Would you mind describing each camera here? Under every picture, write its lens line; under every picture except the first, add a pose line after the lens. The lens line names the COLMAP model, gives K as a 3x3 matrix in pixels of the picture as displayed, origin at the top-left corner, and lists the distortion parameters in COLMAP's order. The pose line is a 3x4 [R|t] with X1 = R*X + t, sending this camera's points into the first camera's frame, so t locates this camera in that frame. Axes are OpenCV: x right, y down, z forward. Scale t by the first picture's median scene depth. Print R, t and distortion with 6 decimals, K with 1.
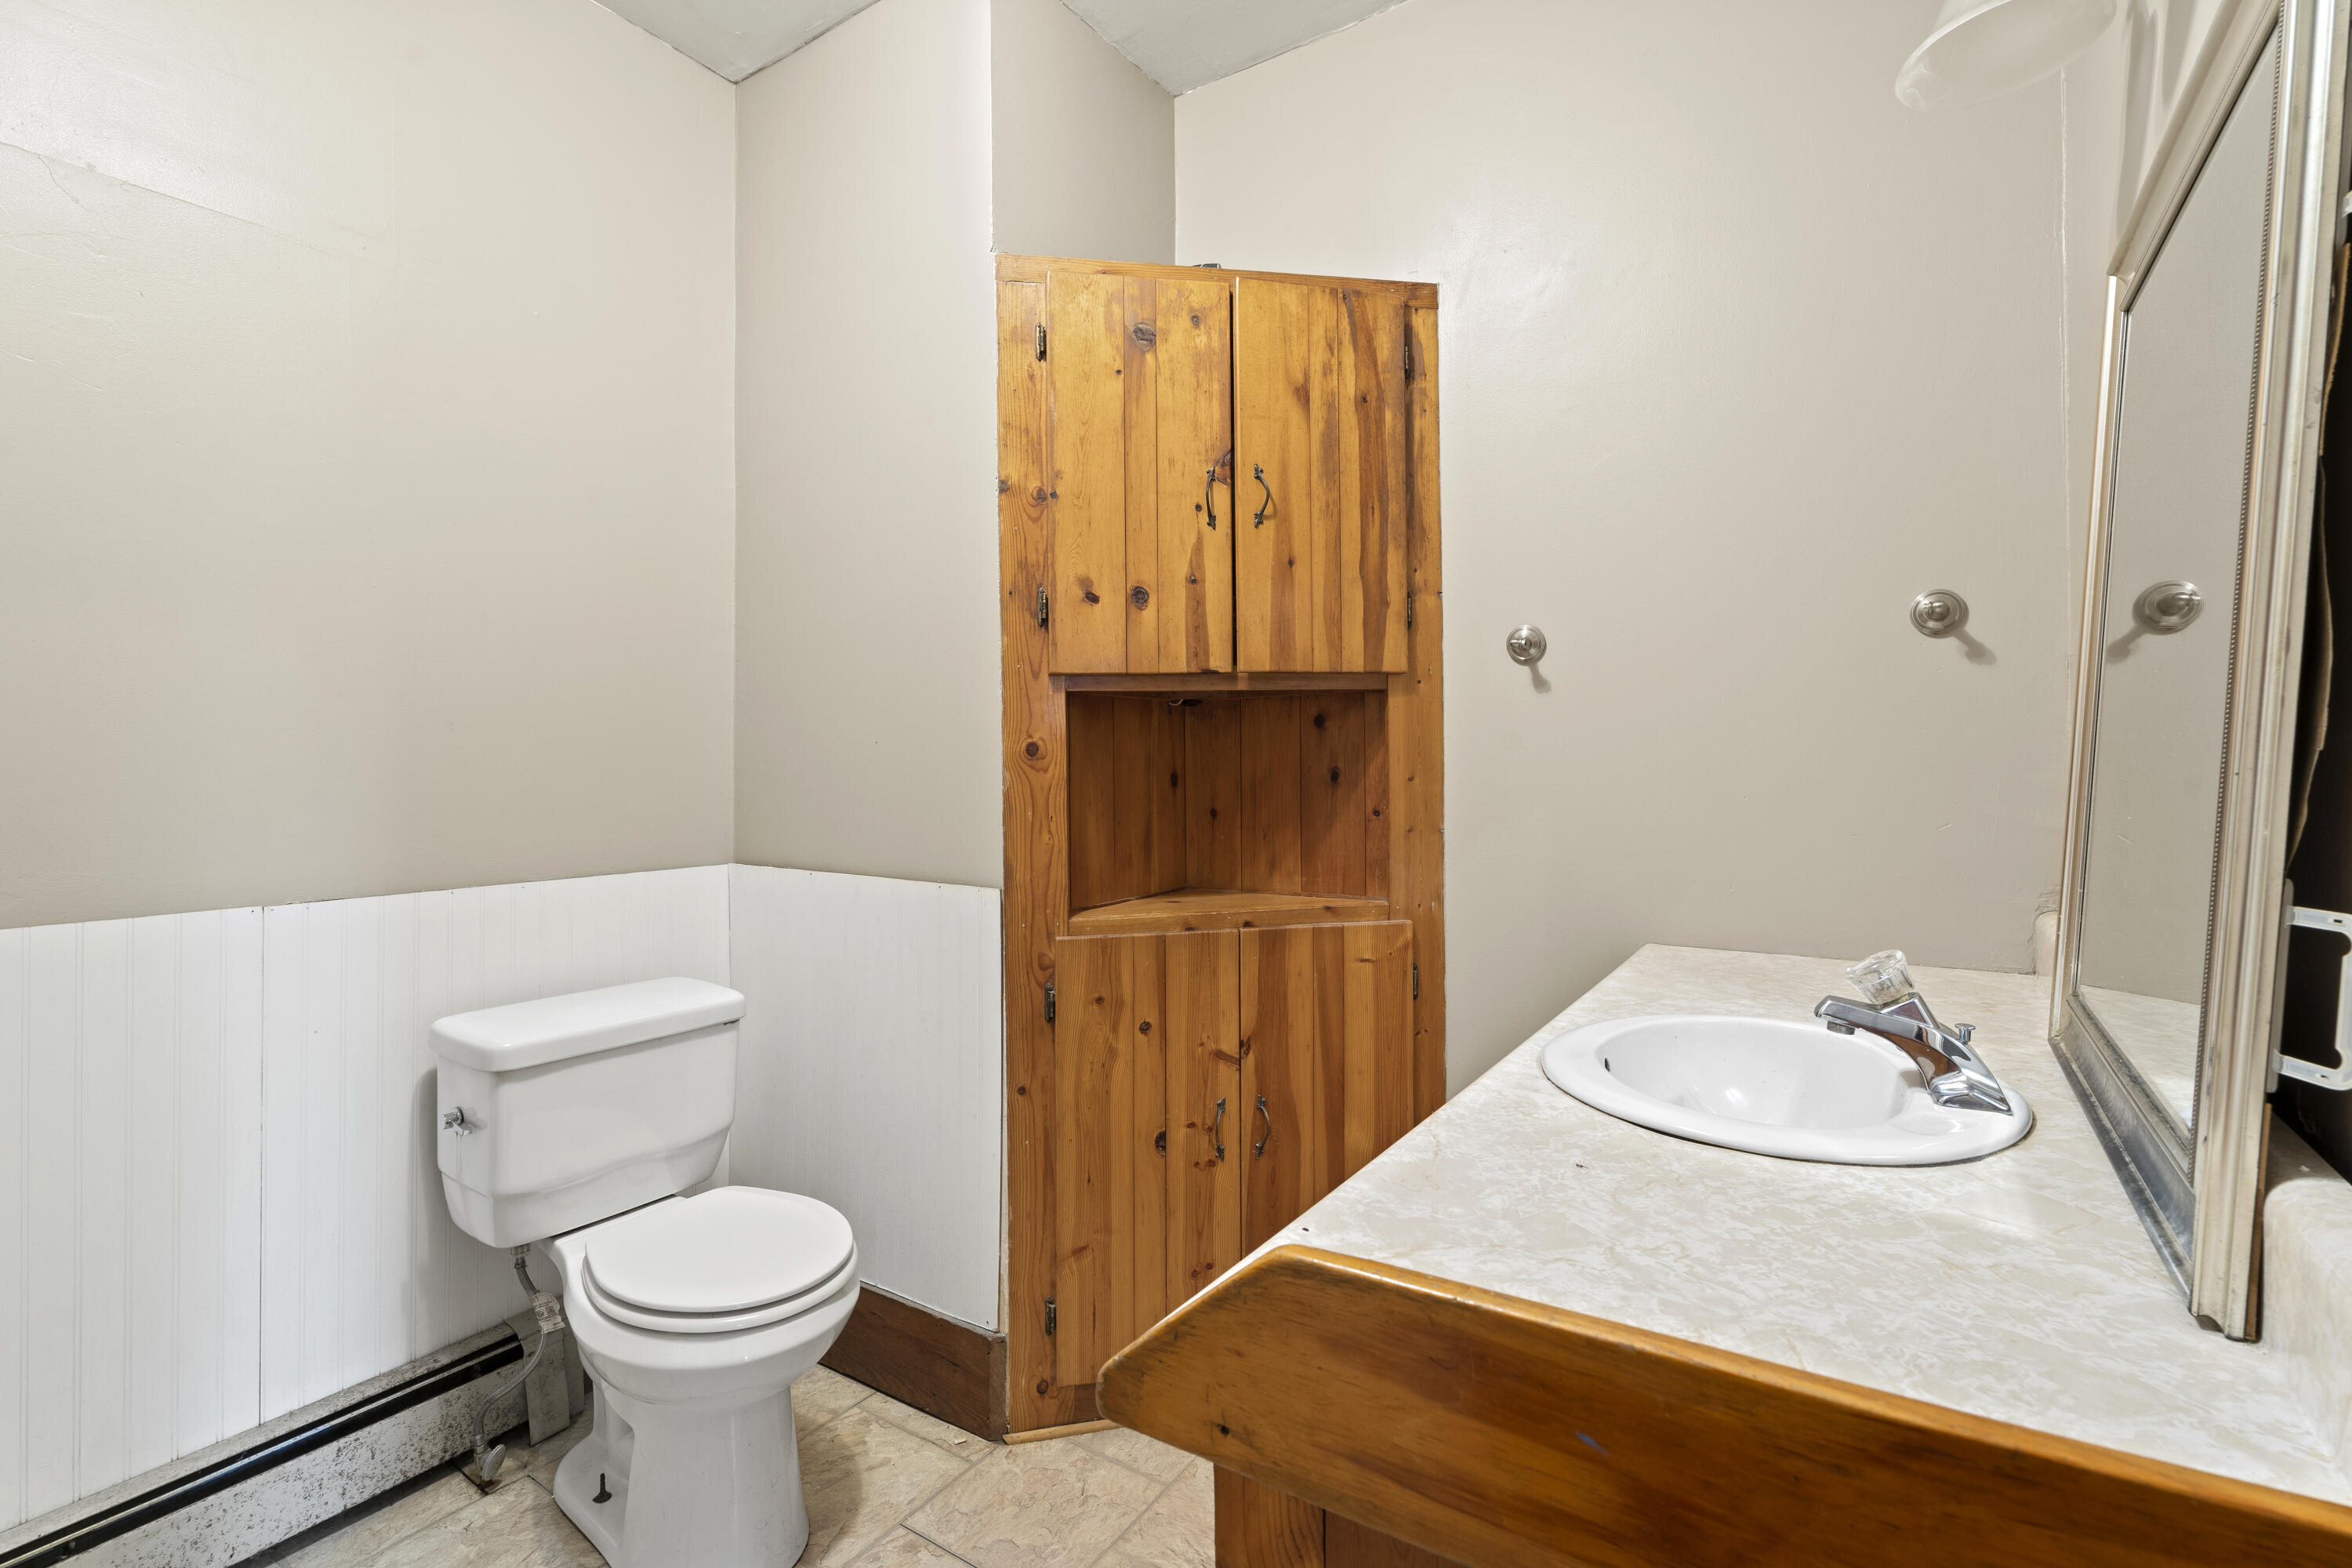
lens RADIAL K [[1069.5, 0, 1185.3], [0, 1069.5, 769.4], [0, 0, 1]] dist [0.004364, -0.001061]
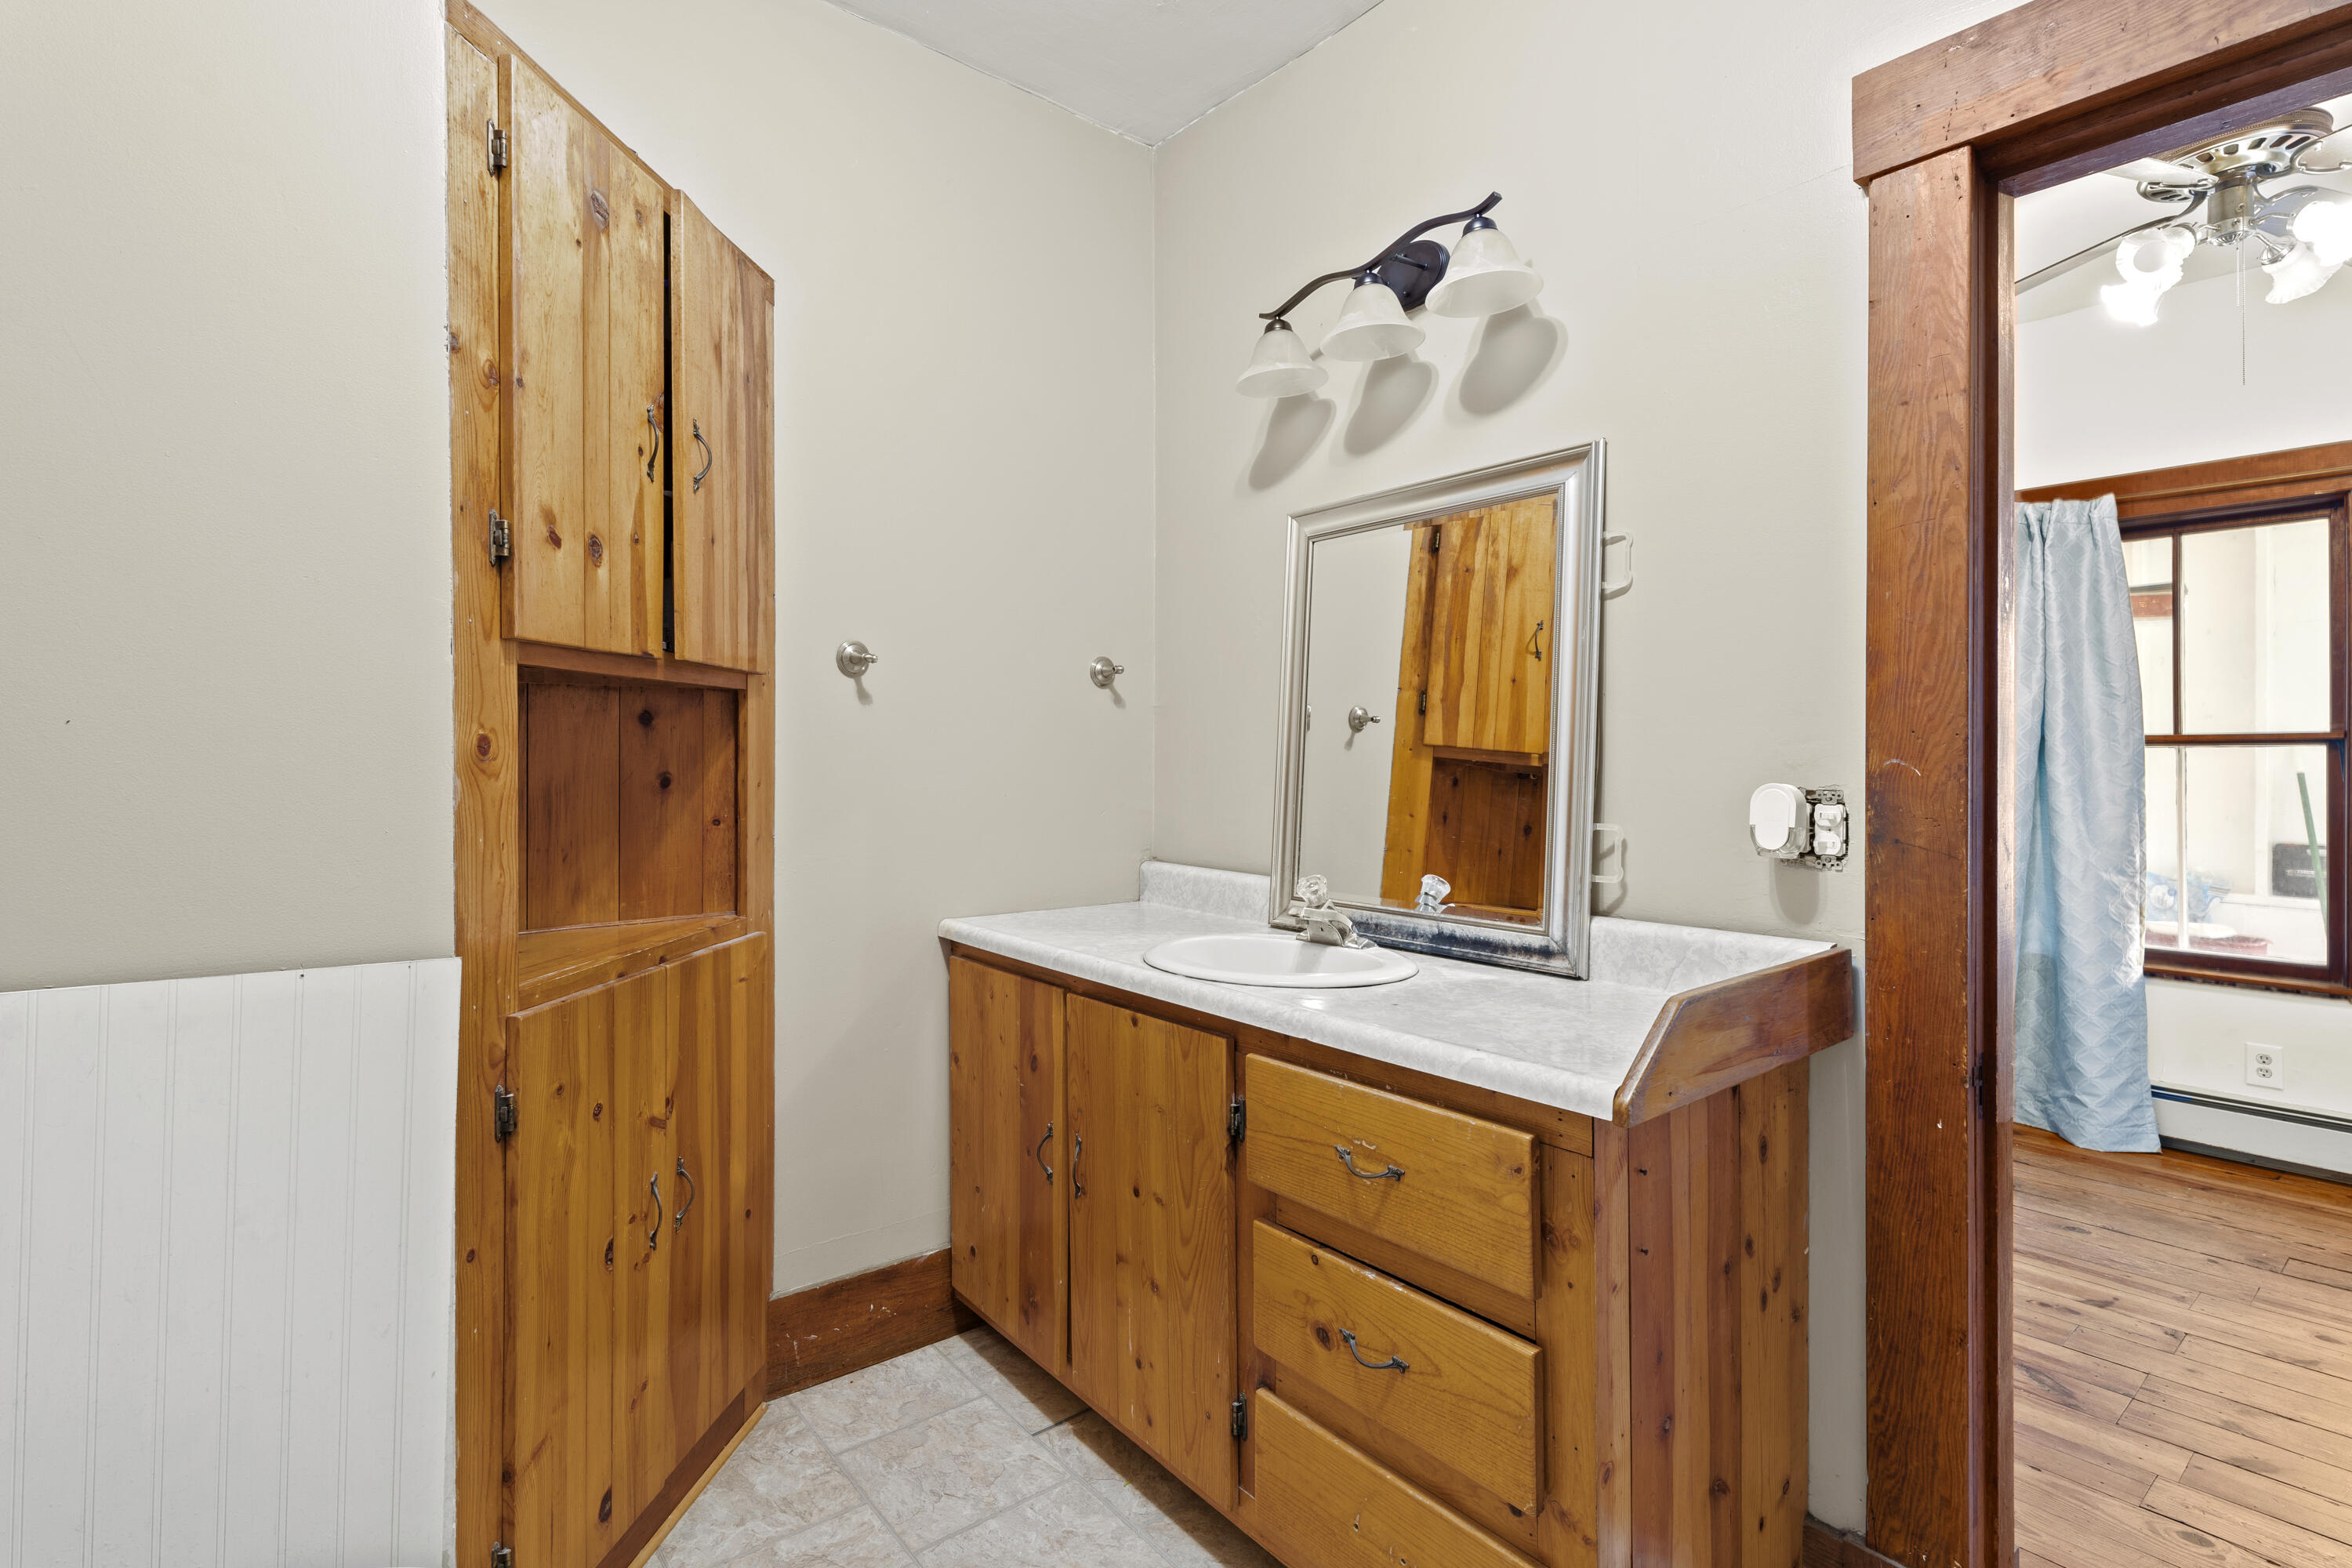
lens RADIAL K [[1069.5, 0, 1221.0], [0, 1069.5, 775.9], [0, 0, 1]] dist [0.004364, -0.001061]
pose [[0.297041, -0.002712, 0.954861, -0.641704], [-0.000038, 0.999996, 0.002852, -0.001644], [-0.954865, -0.000883, 0.297040, 0.348040]]
